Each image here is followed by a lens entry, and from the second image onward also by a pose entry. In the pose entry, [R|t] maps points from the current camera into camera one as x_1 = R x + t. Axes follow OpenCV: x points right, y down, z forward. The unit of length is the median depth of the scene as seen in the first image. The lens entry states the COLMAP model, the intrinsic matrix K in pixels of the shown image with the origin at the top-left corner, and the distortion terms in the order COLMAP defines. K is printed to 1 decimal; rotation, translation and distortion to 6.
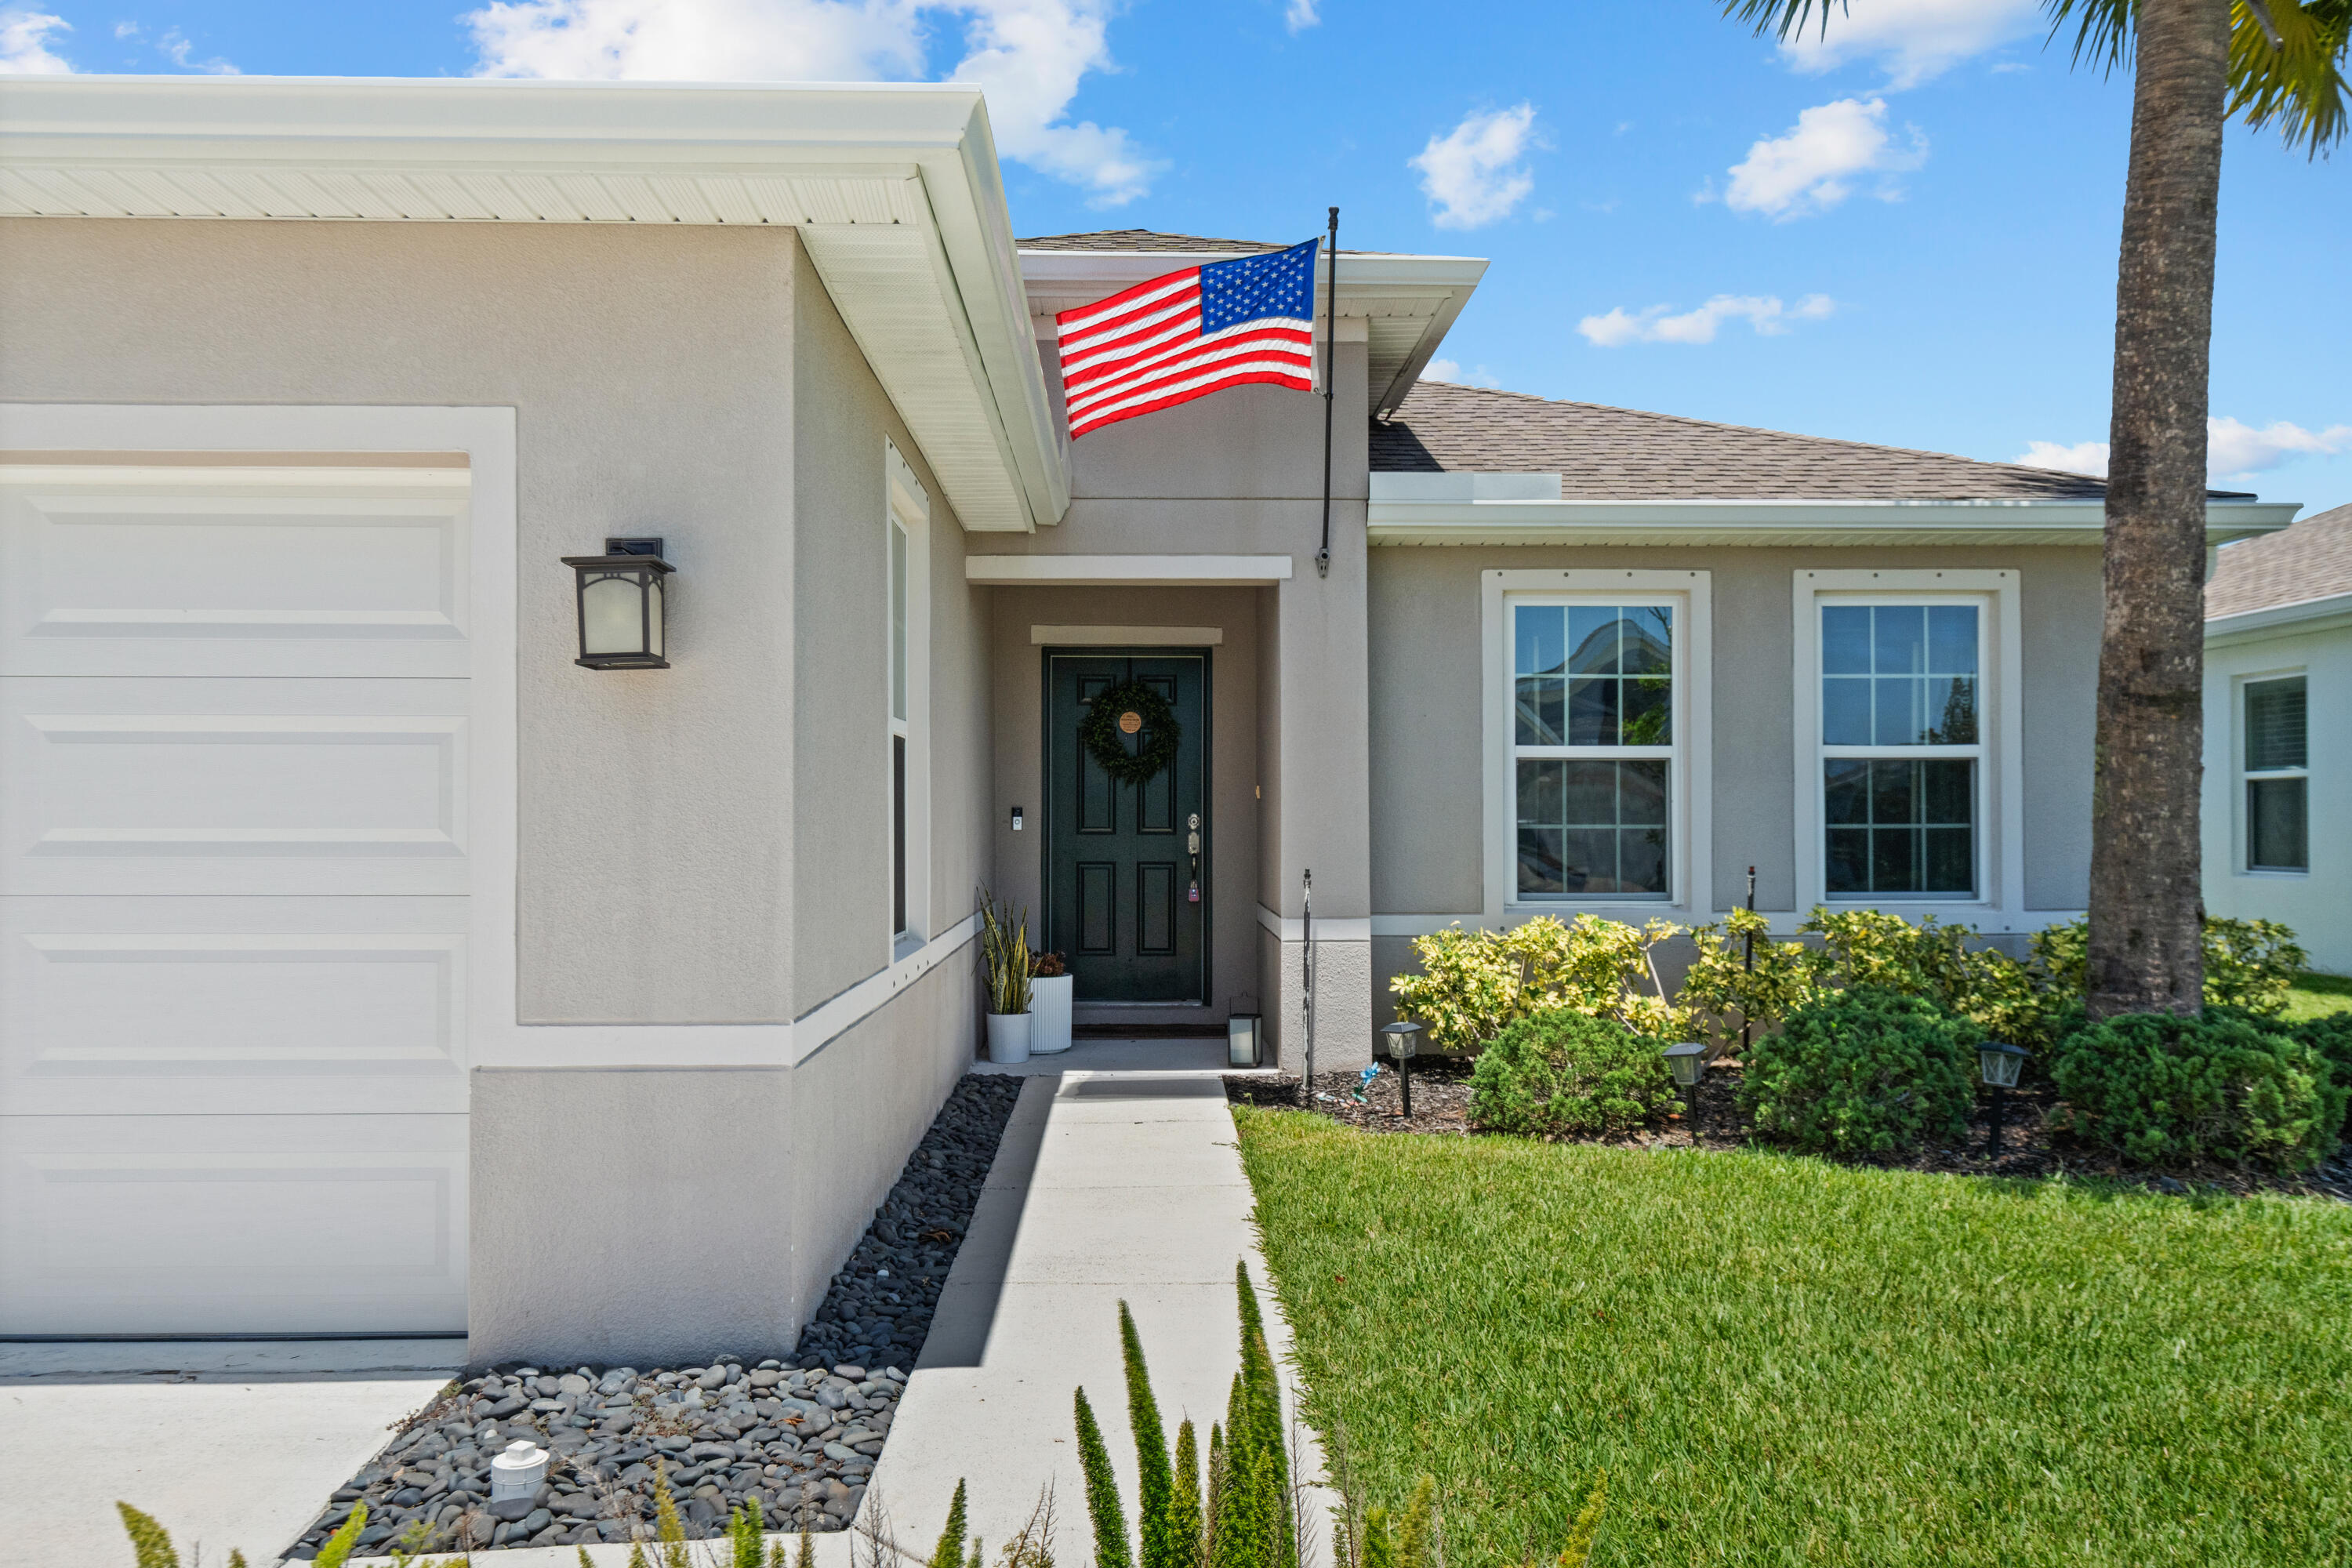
lens RADIAL K [[1802.3, 0, 1177.6], [0, 1802.3, 793.4], [0, 0, 1]] dist [0.009488, 0.005933]
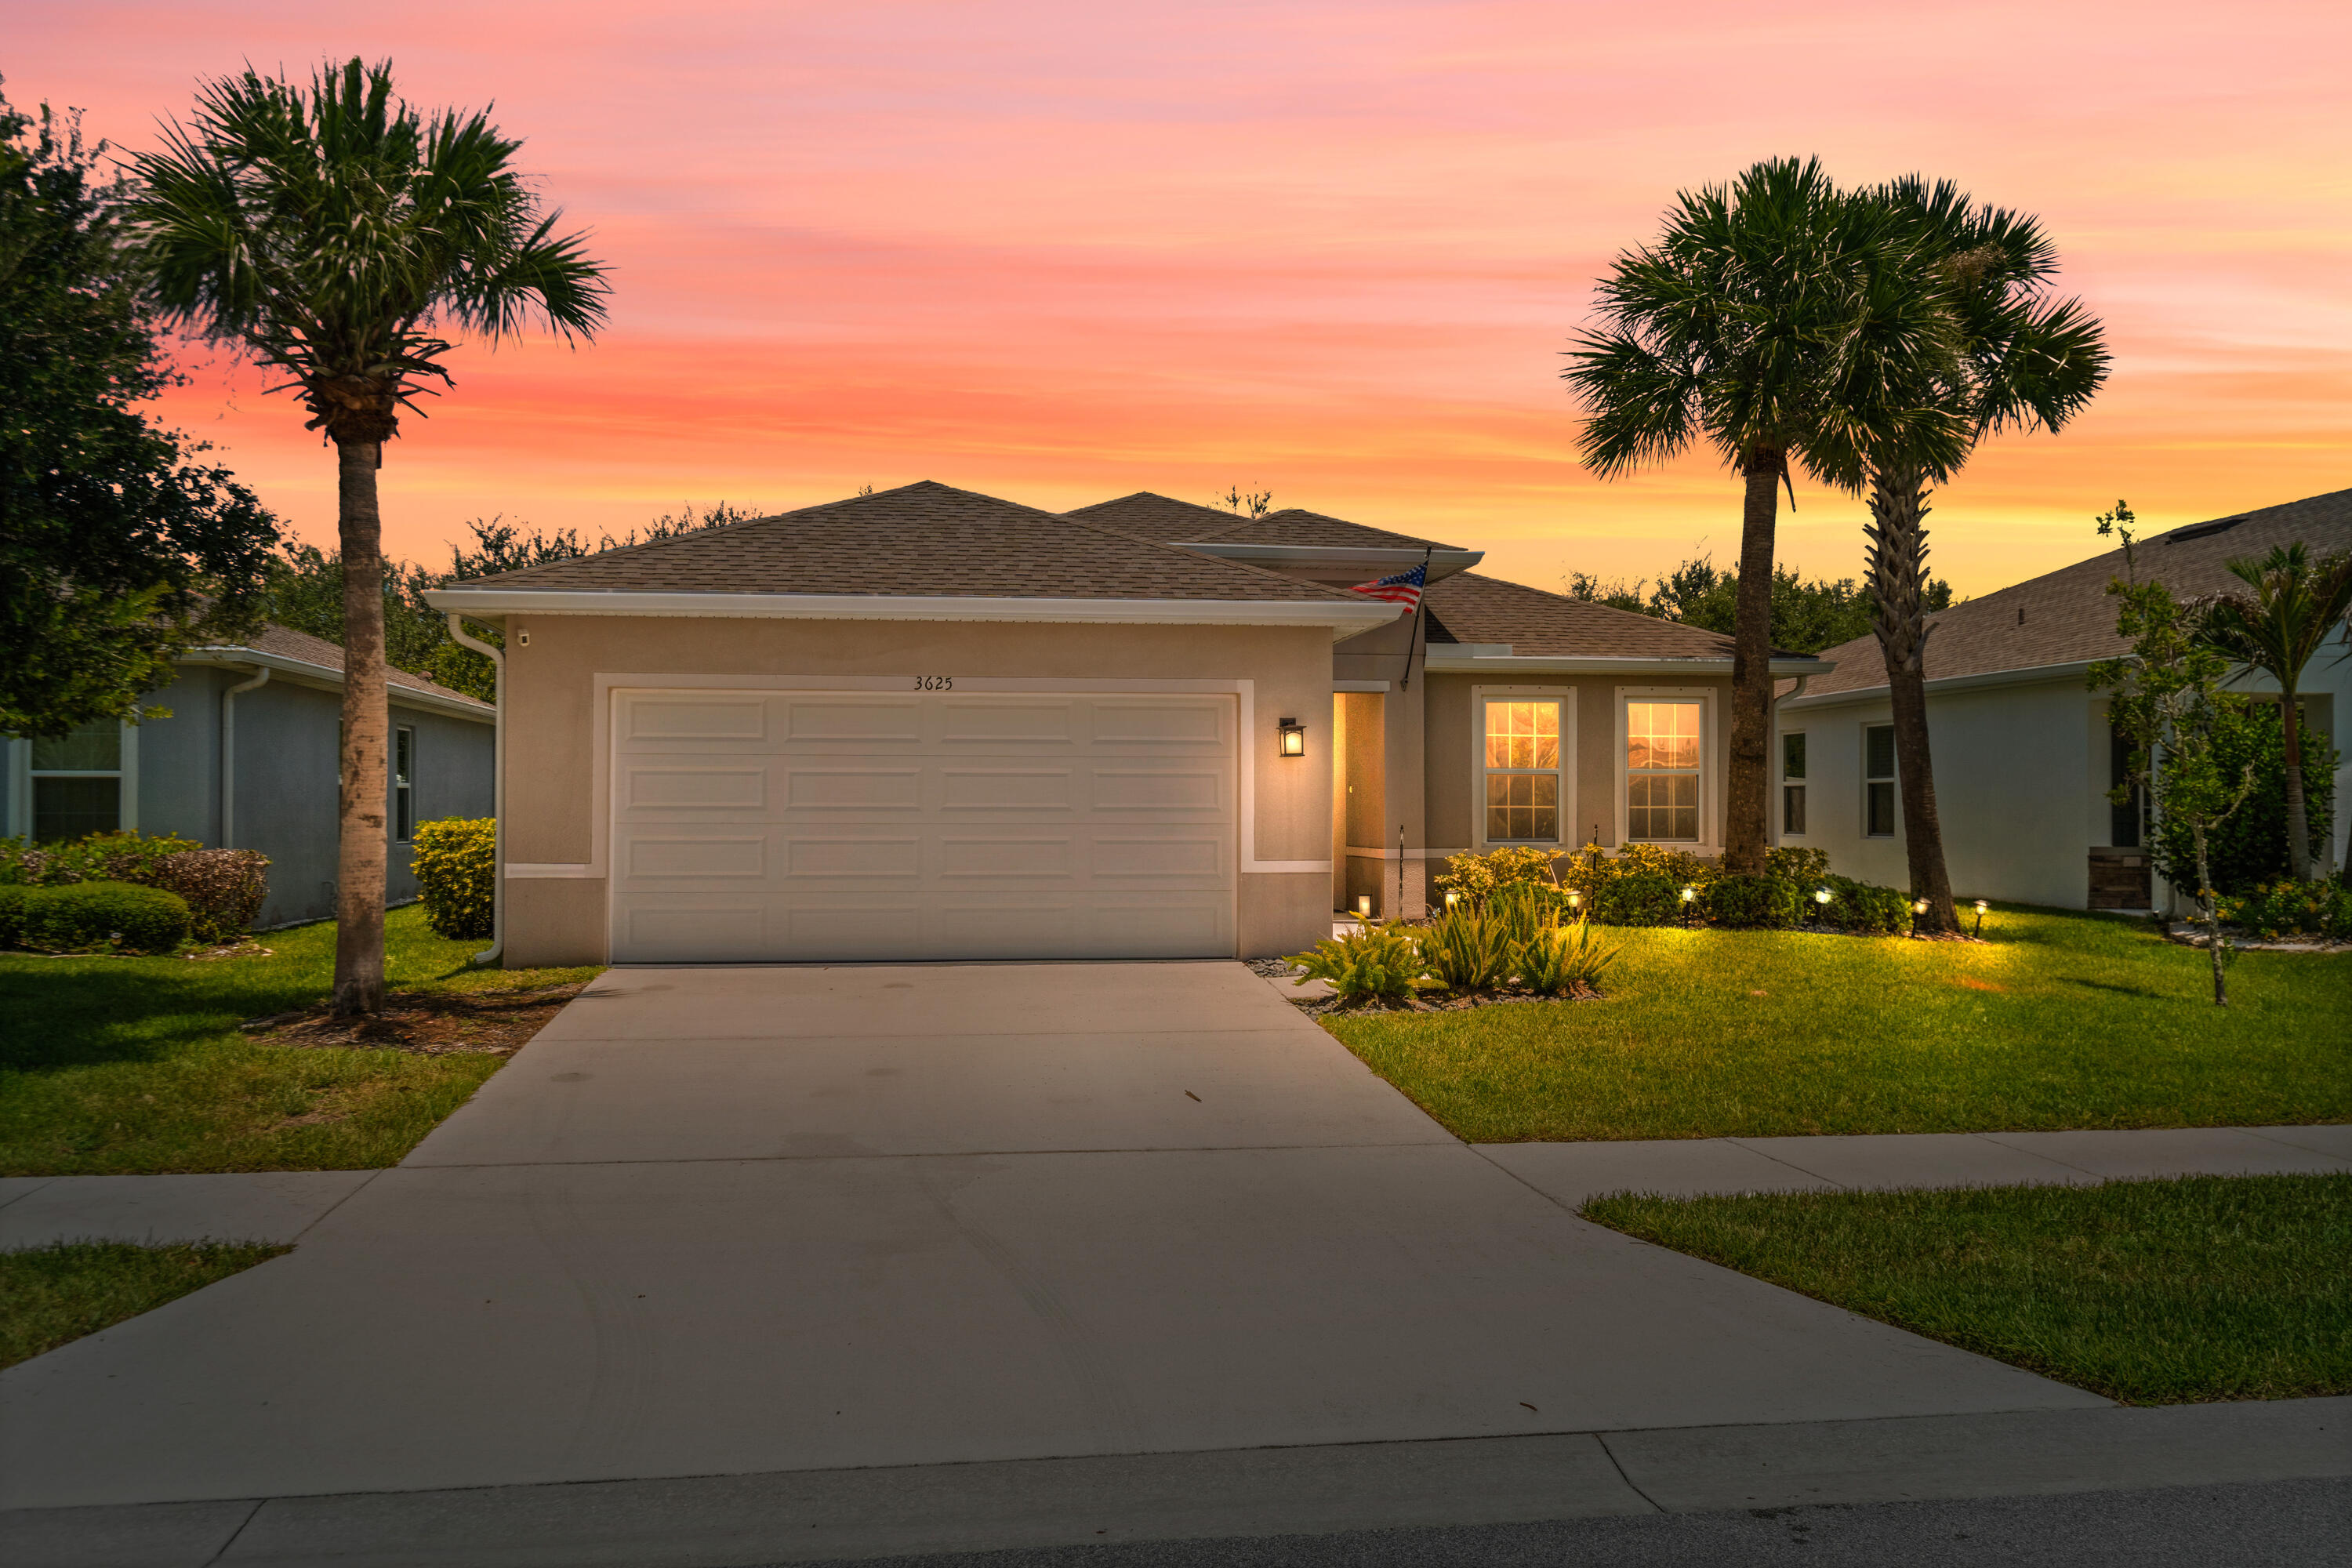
lens RADIAL K [[1930.1, 0, 1178.9], [0, 1930.1, 787.9], [0, 0, 1]] dist [0.019228, 0.004851]
pose [[0.993988, 0.003516, 0.109436, -0.436592], [-0.003714, 0.999992, 0.001602, -0.006327], [-0.109430, -0.001999, 0.993993, -1.260620]]
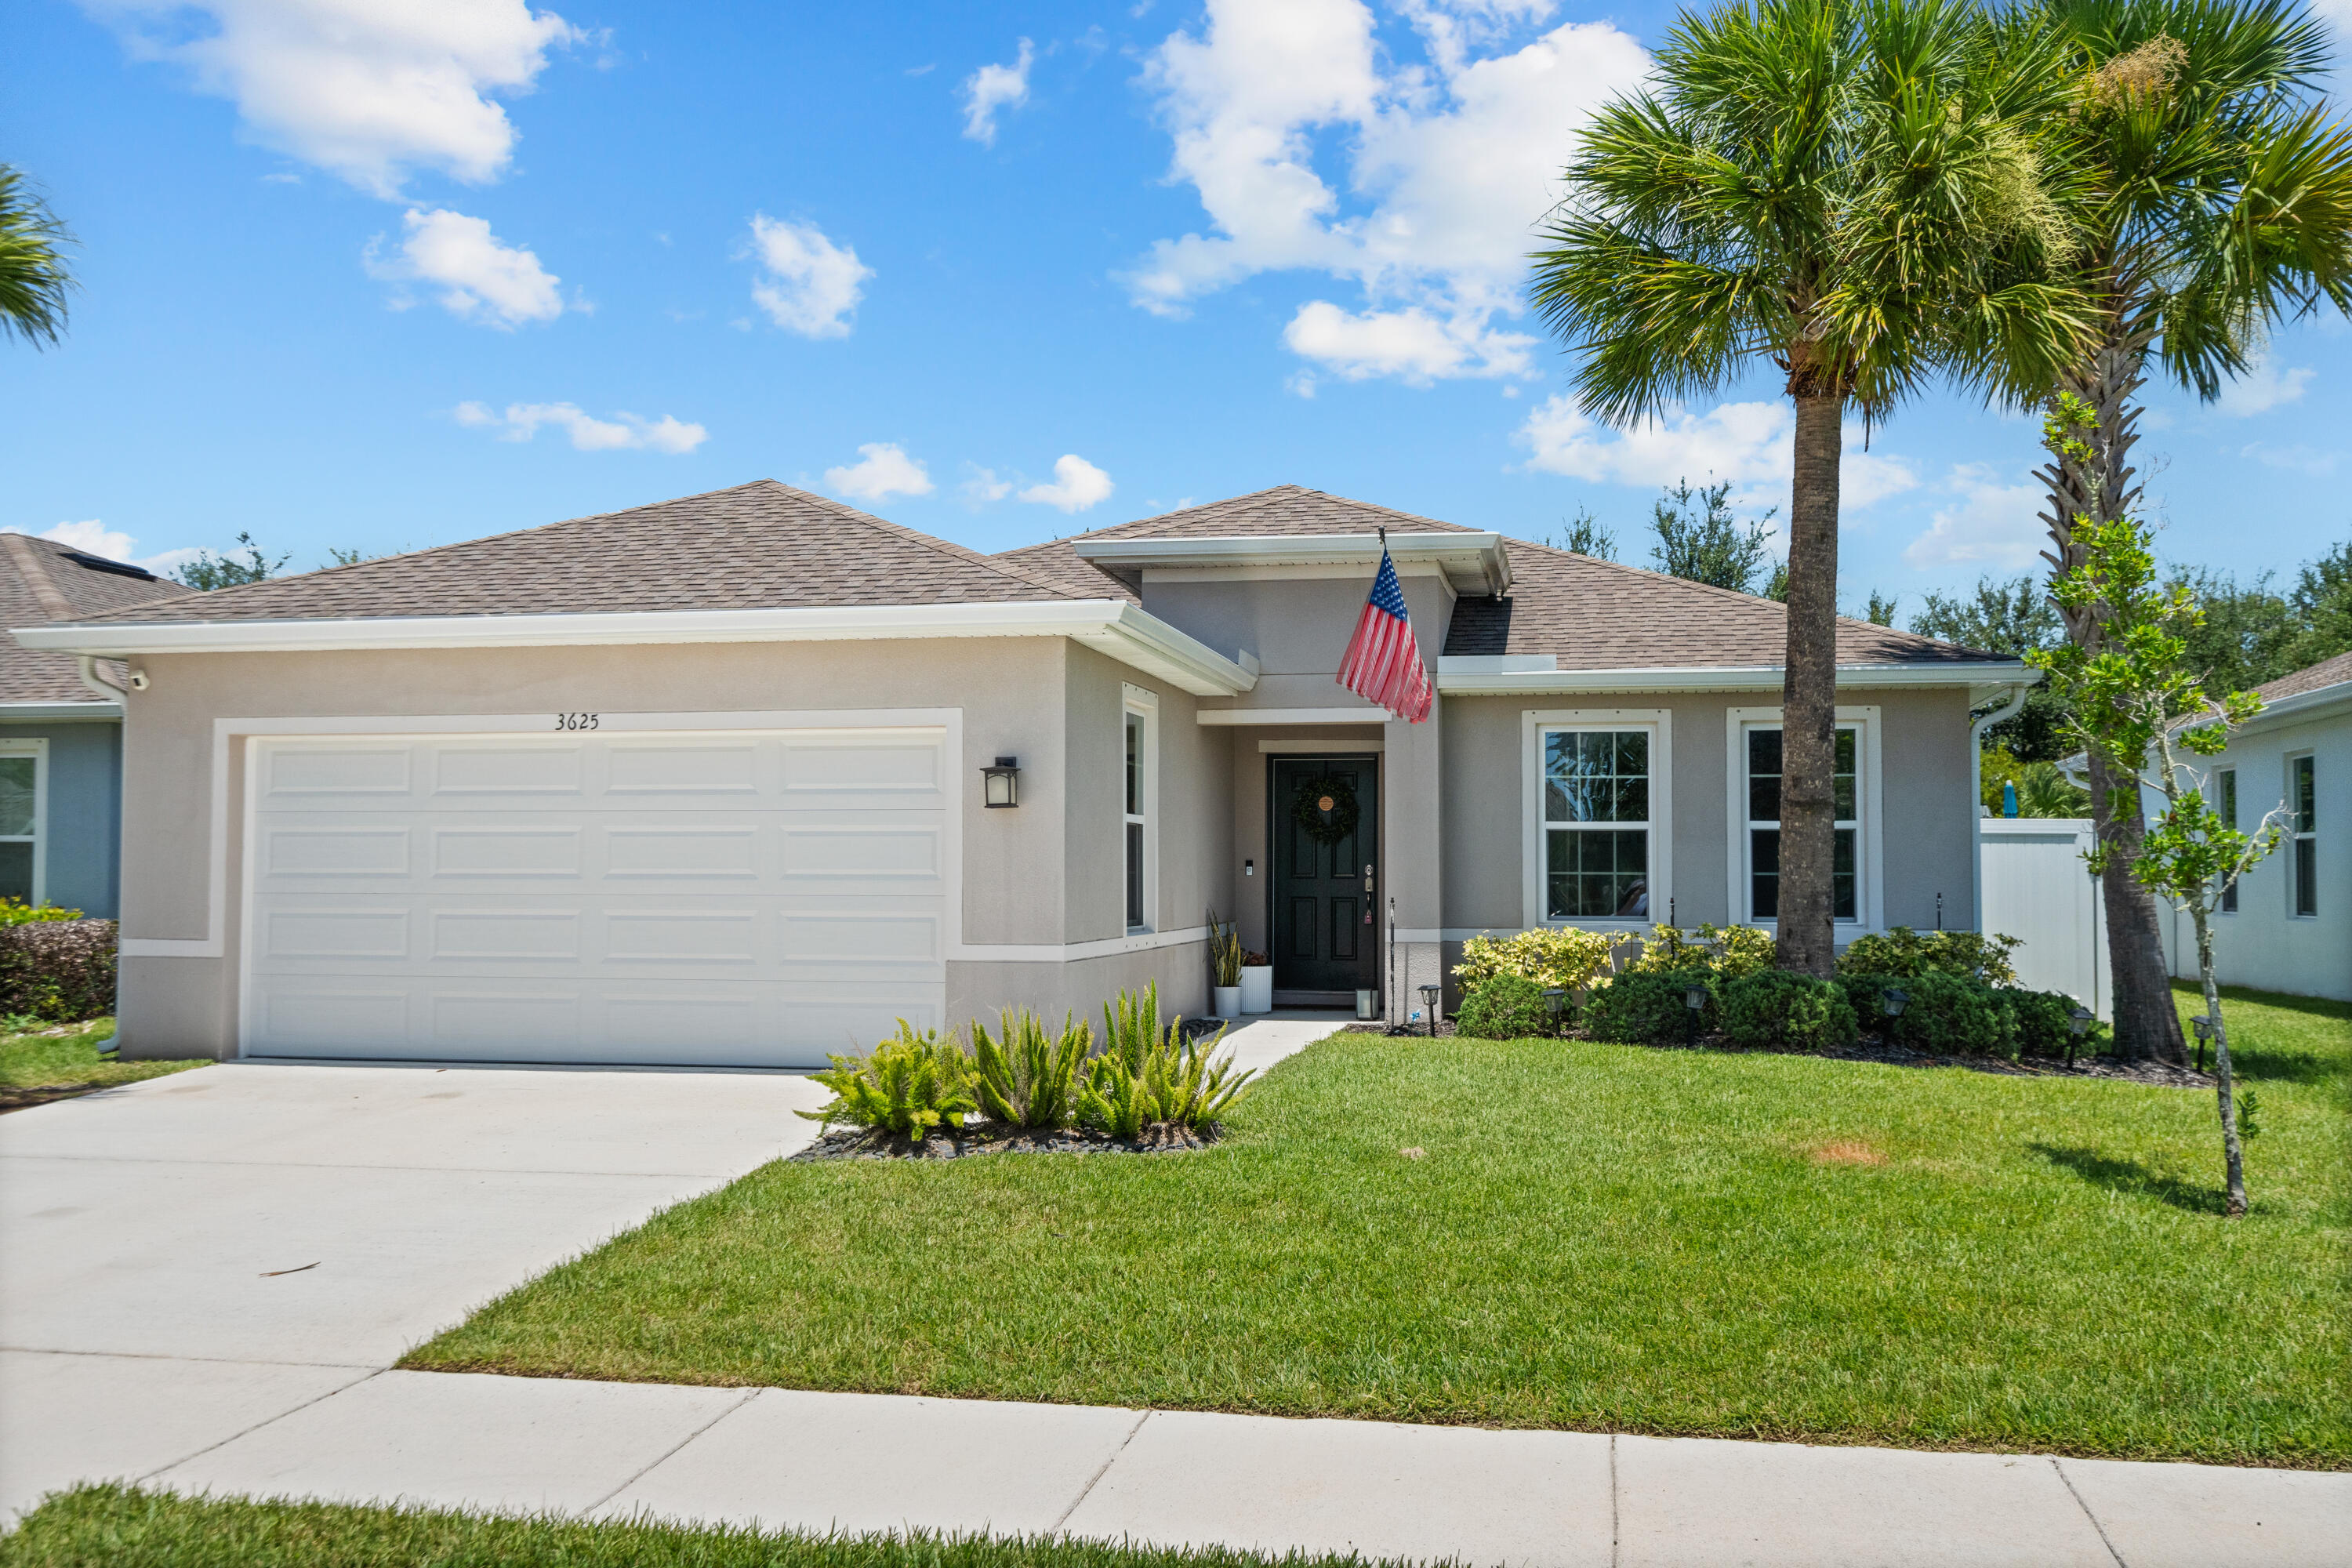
lens RADIAL K [[2170.2, 0, 1165.5], [0, 2170.2, 788.0], [0, 0, 1]] dist [0.004786, 0.000000]
pose [[0.975331, -0.005449, -0.220681, 0.295928], [-0.000028, 0.999692, -0.024807, -0.009395], [0.220749, 0.024201, 0.975030, -0.963683]]
